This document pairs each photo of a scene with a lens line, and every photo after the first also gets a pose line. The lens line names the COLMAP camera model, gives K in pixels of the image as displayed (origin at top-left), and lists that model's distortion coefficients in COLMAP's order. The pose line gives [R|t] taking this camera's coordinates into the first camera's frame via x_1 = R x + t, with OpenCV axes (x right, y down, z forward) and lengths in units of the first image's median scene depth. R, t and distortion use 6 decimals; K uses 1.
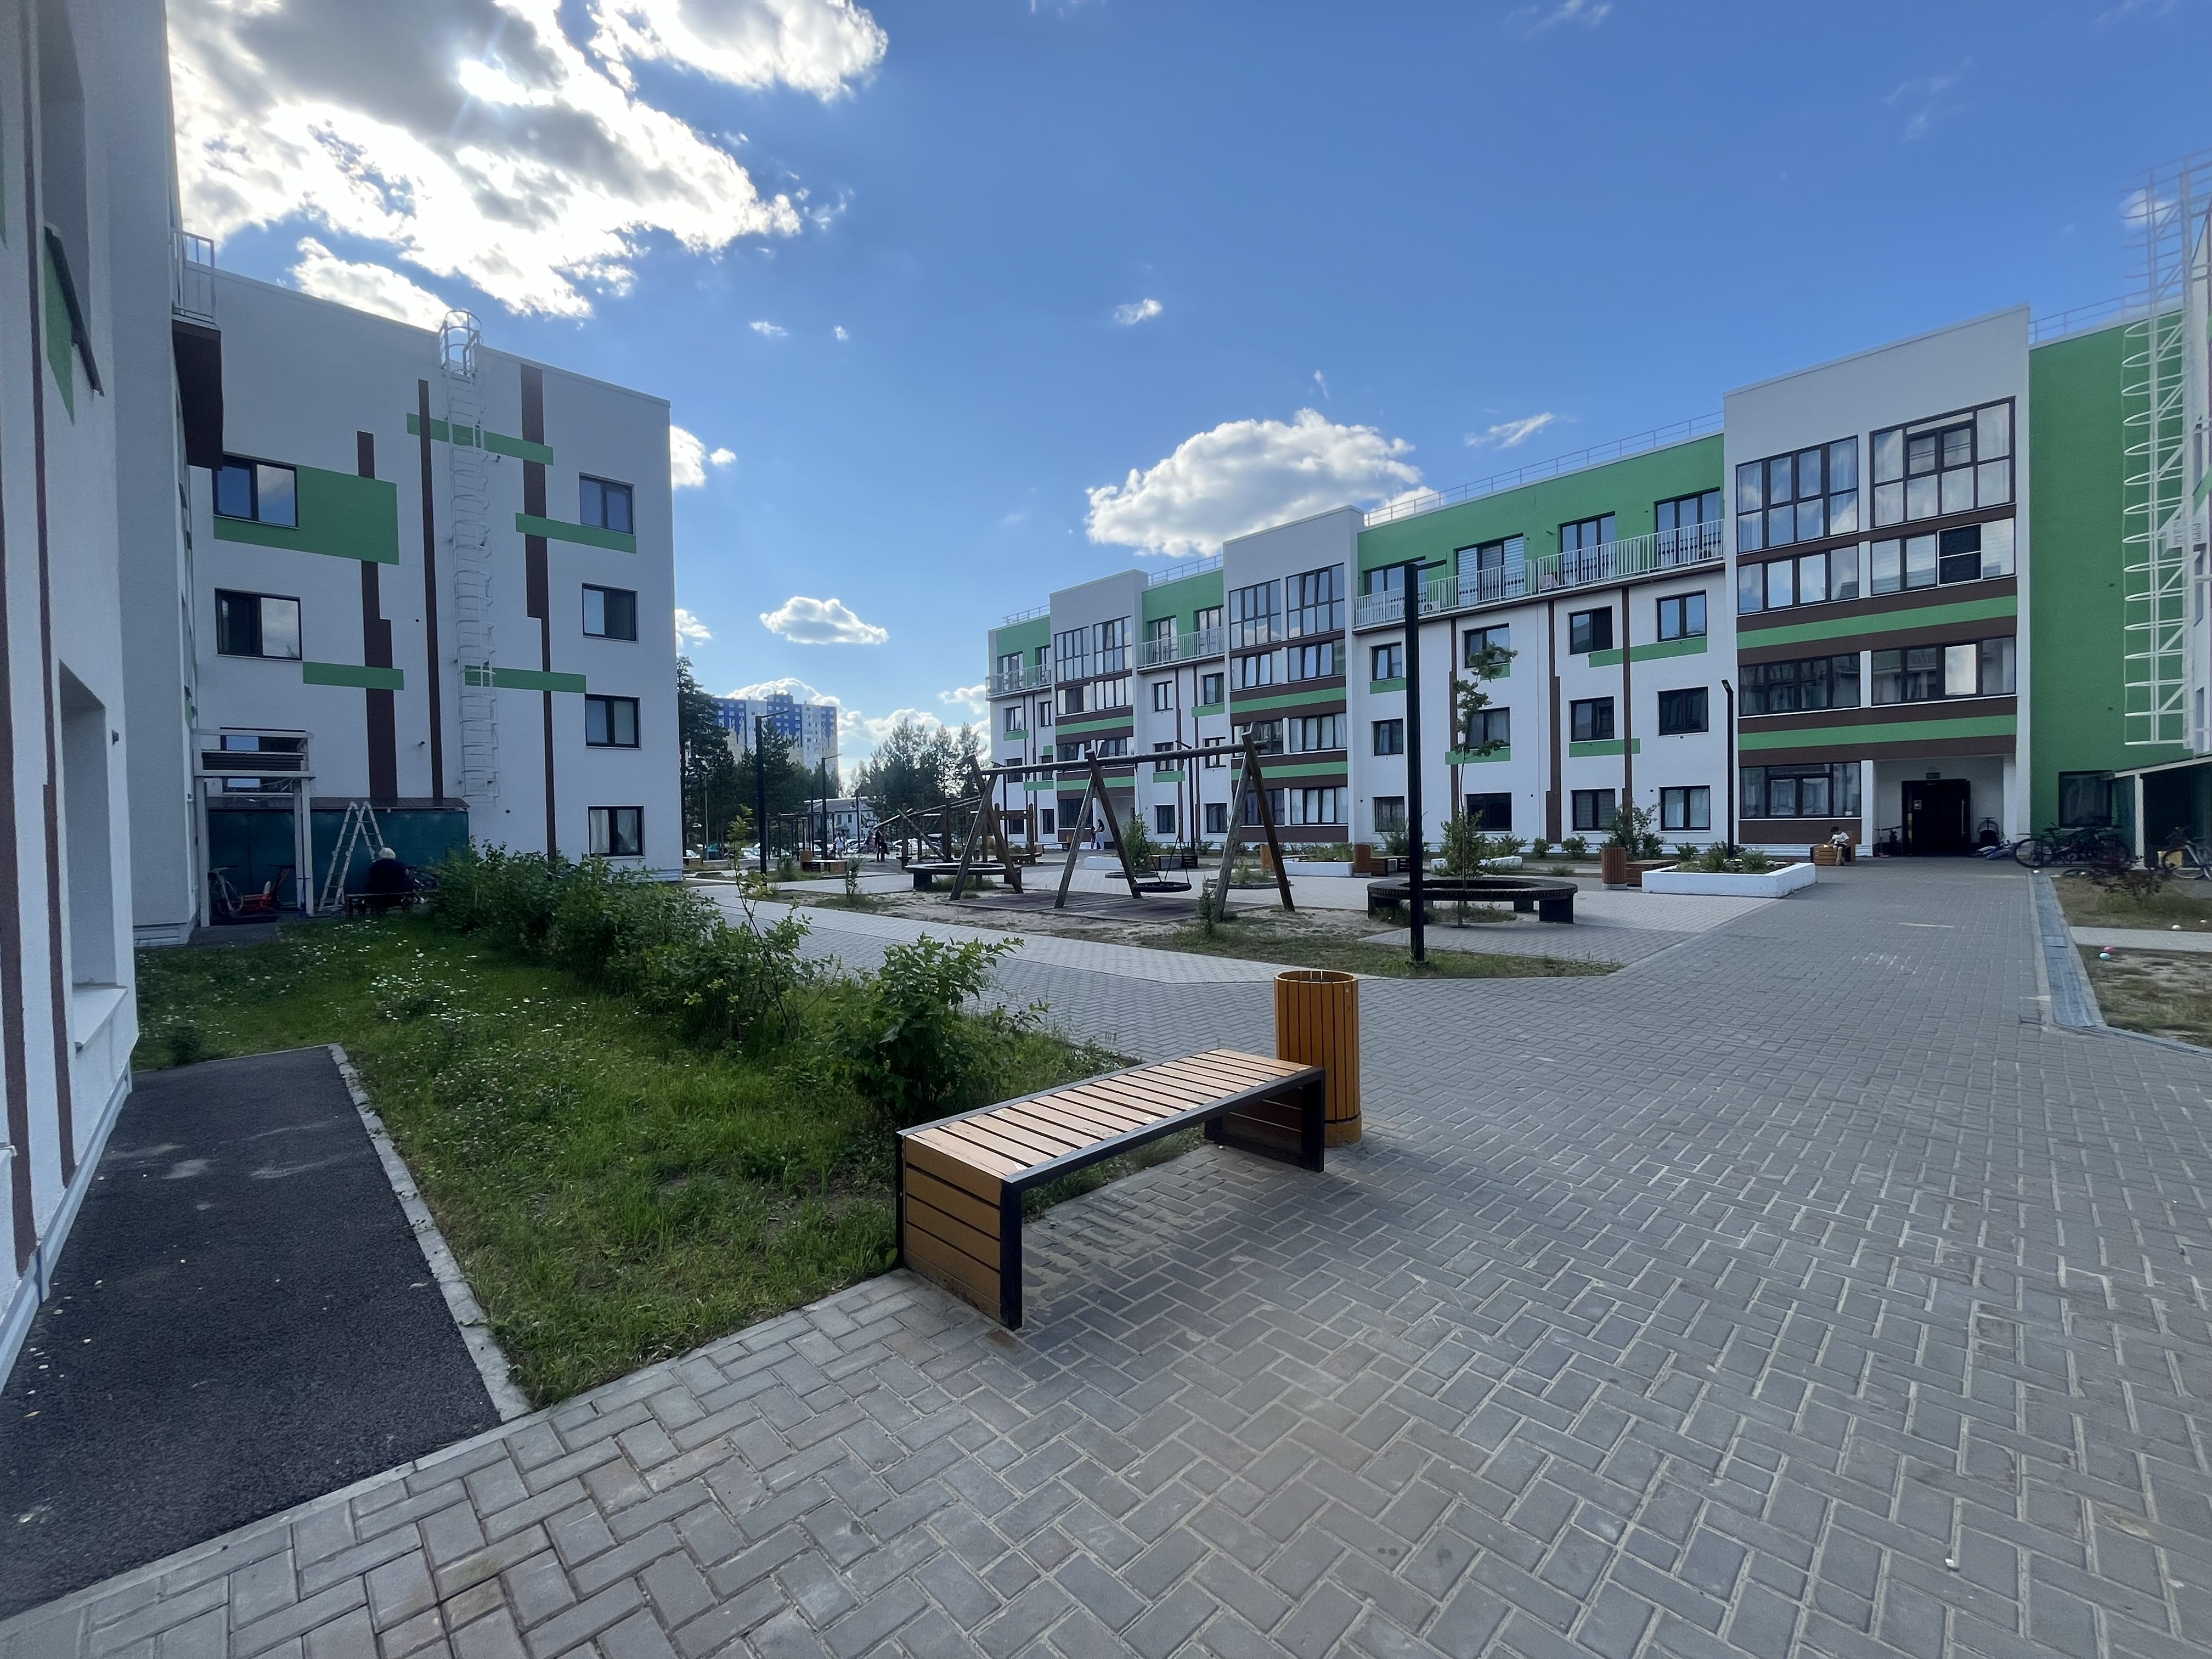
lens RADIAL K [[894.3, 0, 1088.9], [0, 894.3, 837.4], [0, 0, 1]] dist [-0.003329, 0.000243]
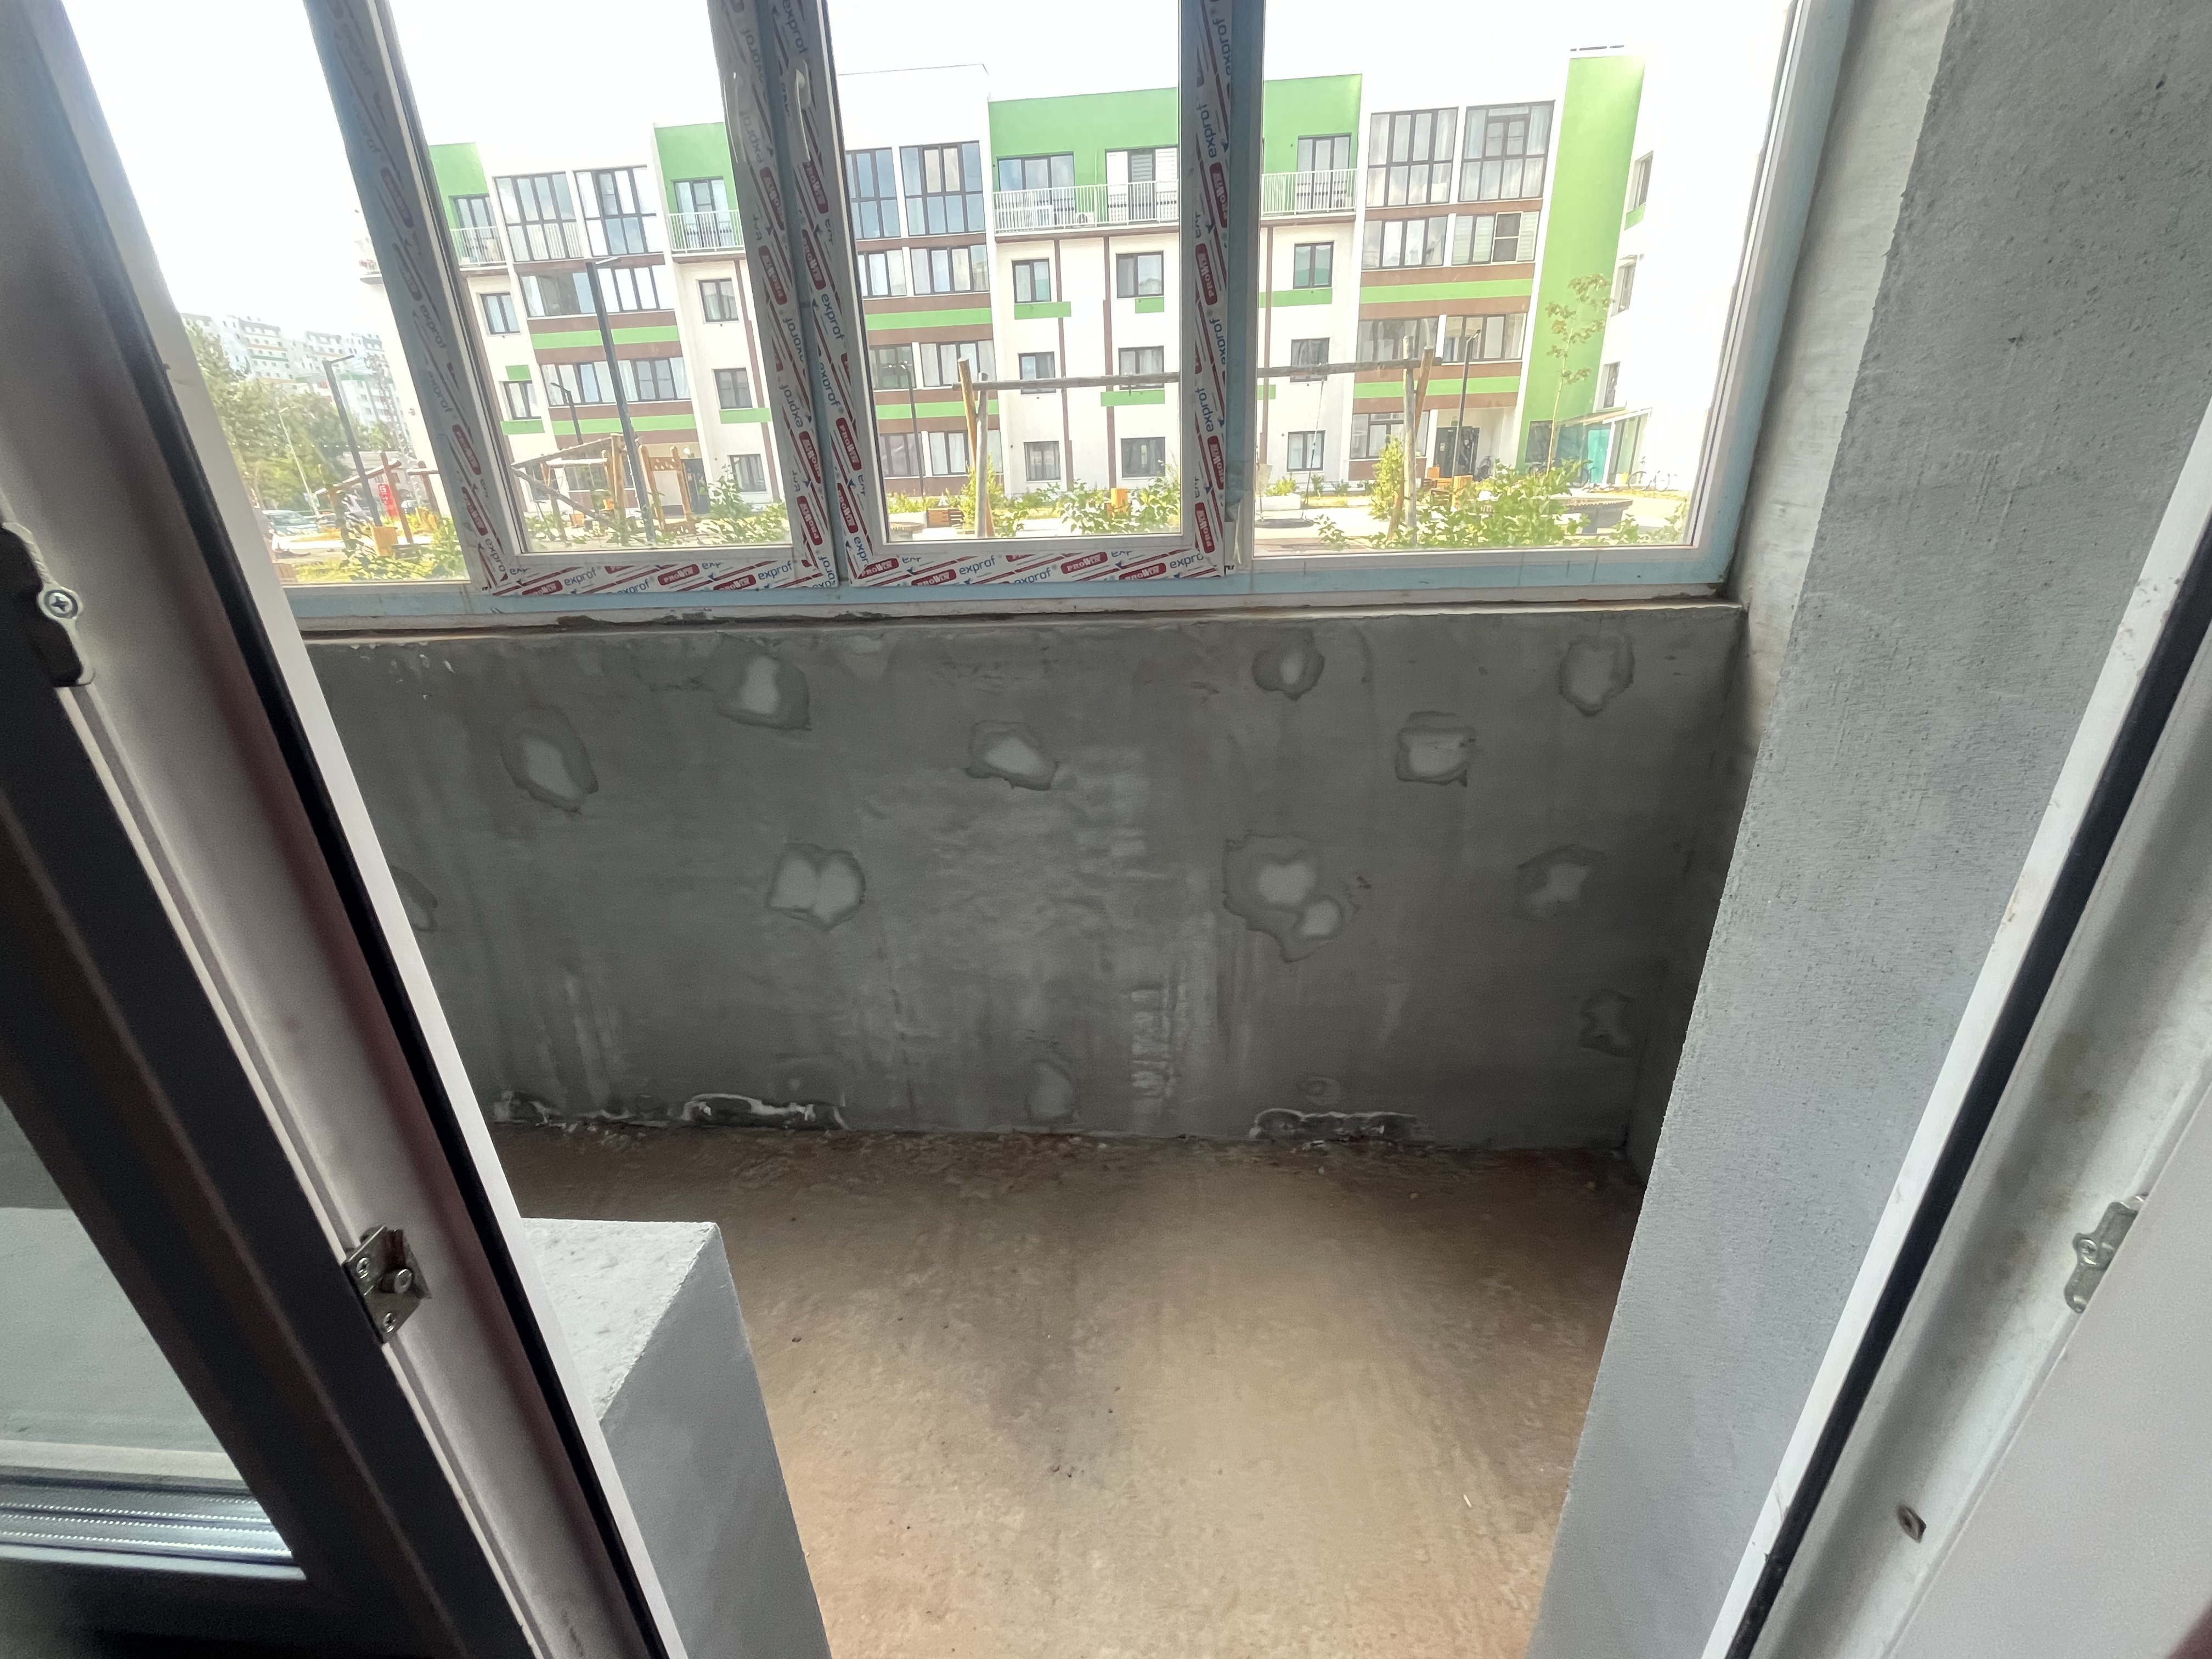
lens RADIAL K [[894.3, 0, 1102.6], [0, 894.3, 837.8], [0, 0, 1]] dist [-0.003329, 0.000243]
pose [[0.751845, -0.243374, 0.612779, -0.478163], [0.029167, 0.940750, 0.337846, 0.050413], [-0.658694, -0.236134, 0.714396, 0.250775]]
